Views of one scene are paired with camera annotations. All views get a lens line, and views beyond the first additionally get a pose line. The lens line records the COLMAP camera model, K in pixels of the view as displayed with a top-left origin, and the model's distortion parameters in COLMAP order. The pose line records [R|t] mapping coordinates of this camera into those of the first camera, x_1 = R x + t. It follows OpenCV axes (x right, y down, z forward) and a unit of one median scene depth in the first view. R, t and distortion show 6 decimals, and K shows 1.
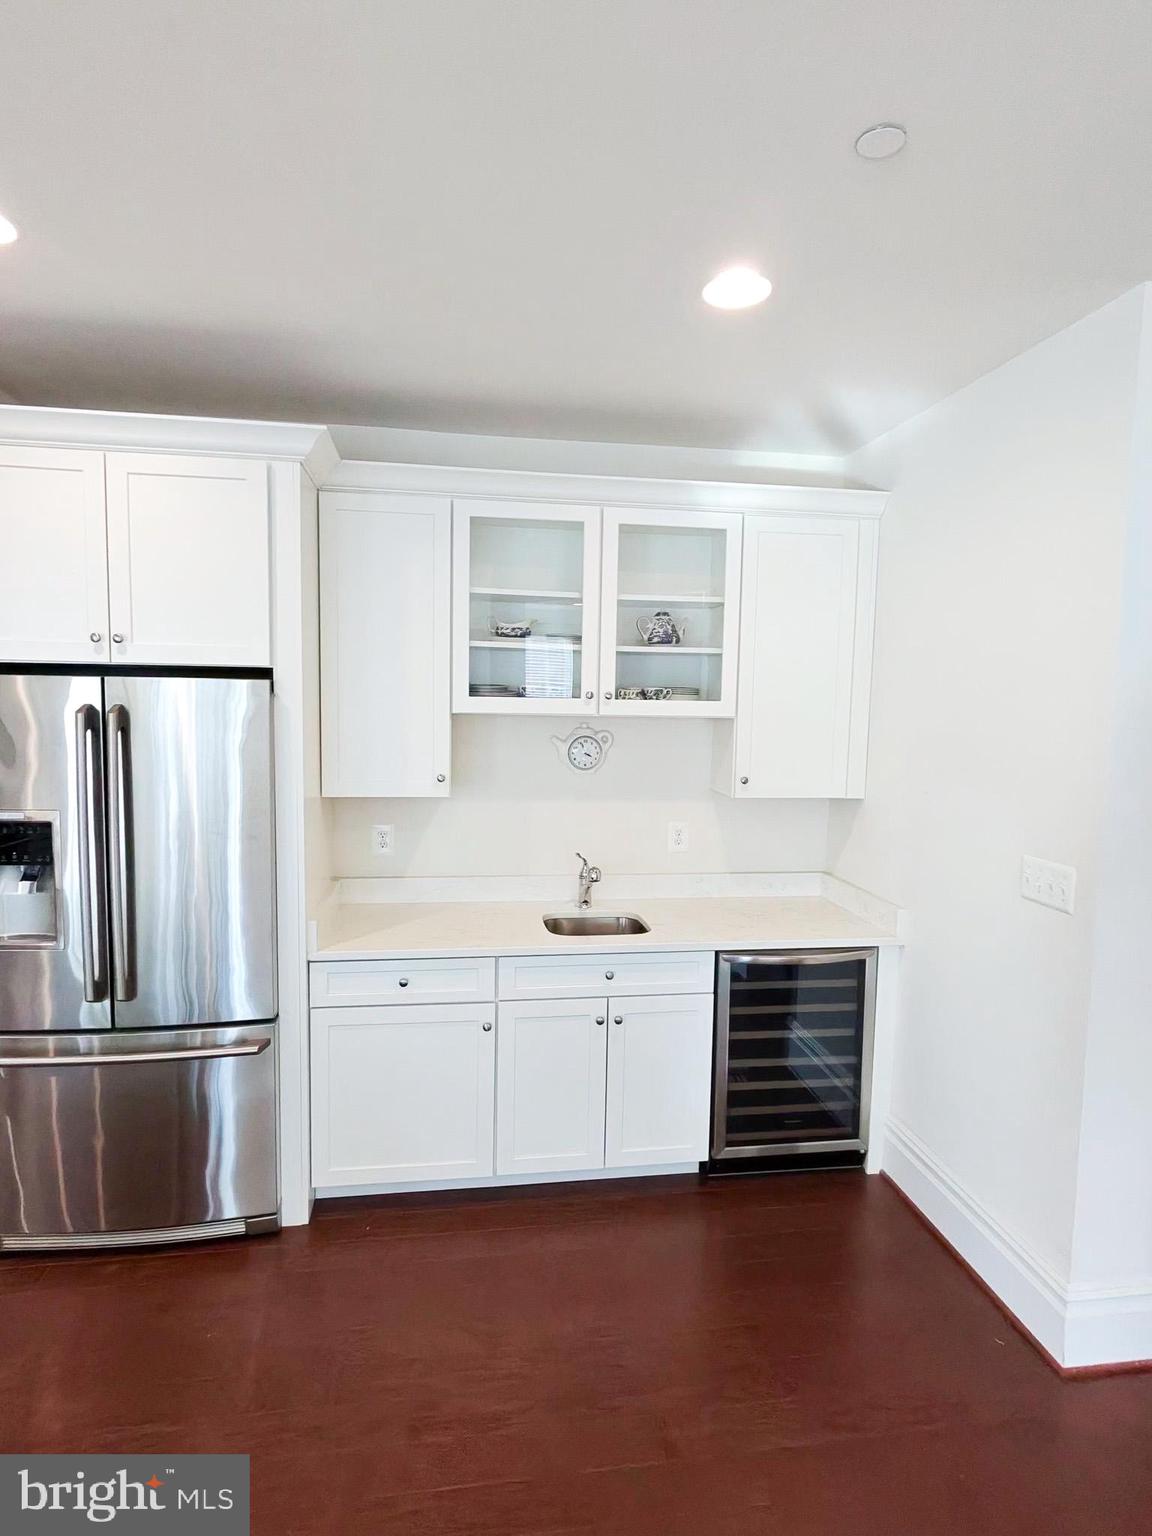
lens RADIAL K [[831.9, 0, 572.6], [0, 831.9, 767.0], [0, 0, 1]] dist [0.004467, 0.000649]
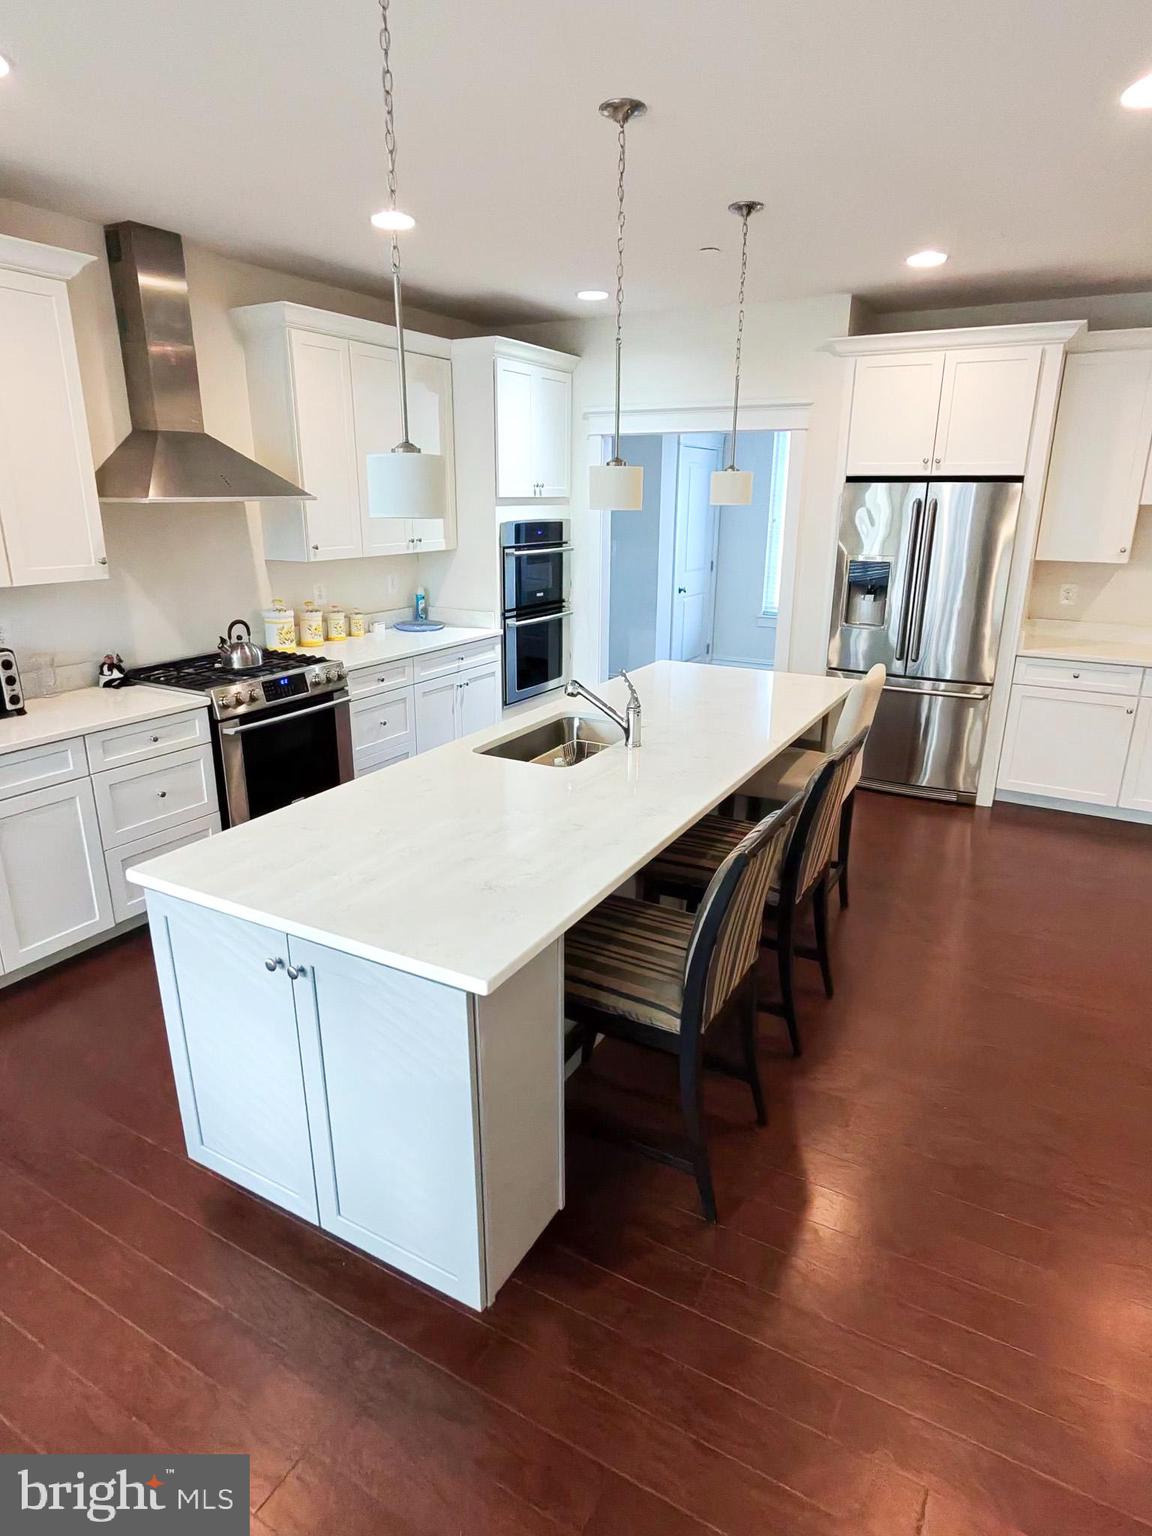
lens RADIAL K [[888.9, 0, 571.2], [0, 888.9, 778.7], [0, 0, 1]] dist [-0.011073, 0.000914]
pose [[0.786653, 0.176397, -0.591659, 0.073902], [-0.045179, 0.972193, 0.229782, 0.091044], [0.615740, -0.154028, 0.772748, -0.887960]]
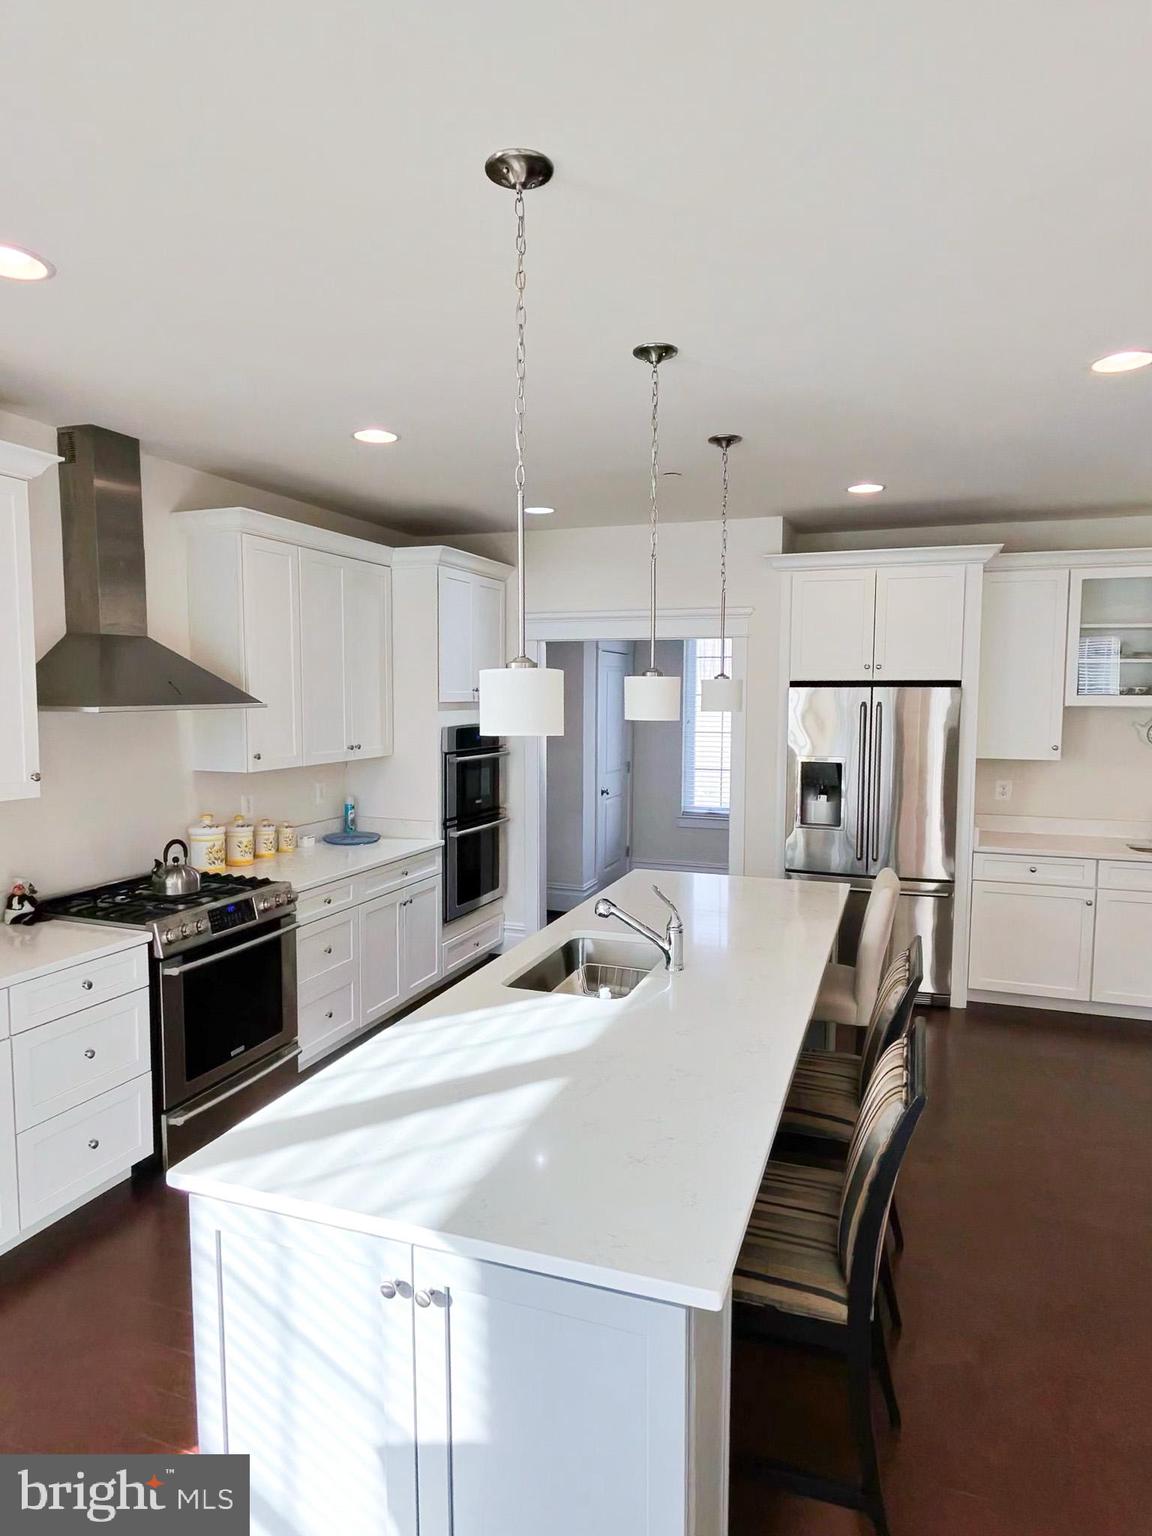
lens RADIAL K [[939.8, 0, 571.1], [0, 939.8, 769.7], [0, 0, 1]] dist [-0.006550, -0.000006]
pose [[0.876556, 0.024741, -0.480663, -0.105643], [-0.029789, 0.999552, -0.002875, 0.084434], [0.480376, 0.016839, 0.876901, -0.961791]]
